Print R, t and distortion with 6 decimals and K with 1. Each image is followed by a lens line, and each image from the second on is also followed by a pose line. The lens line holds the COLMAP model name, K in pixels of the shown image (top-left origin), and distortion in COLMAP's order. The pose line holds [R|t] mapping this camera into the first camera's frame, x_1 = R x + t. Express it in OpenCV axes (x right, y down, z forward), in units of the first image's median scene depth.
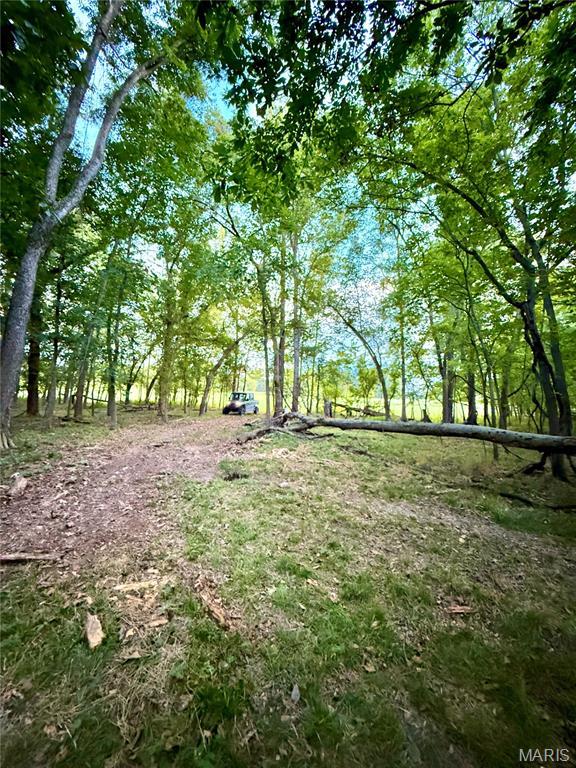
lens RADIAL K [[309.7, 0, 288.0], [0, 309.7, 384.0], [0, 0, 1]] dist [0.018689, -0.000002]
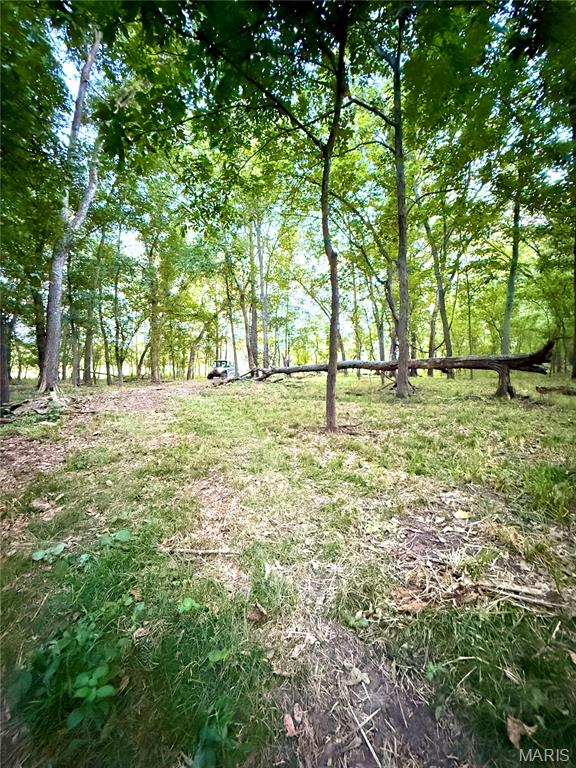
lens RADIAL K [[305.5, 0, 288.0], [0, 305.5, 384.0], [0, 0, 1]] dist [-0.000366, 0.000004]
pose [[0.997698, -0.057252, 0.036354, 0.042347], [0.053601, 0.994080, 0.094504, 0.020088], [-0.041550, -0.092338, 0.994860, -0.135140]]
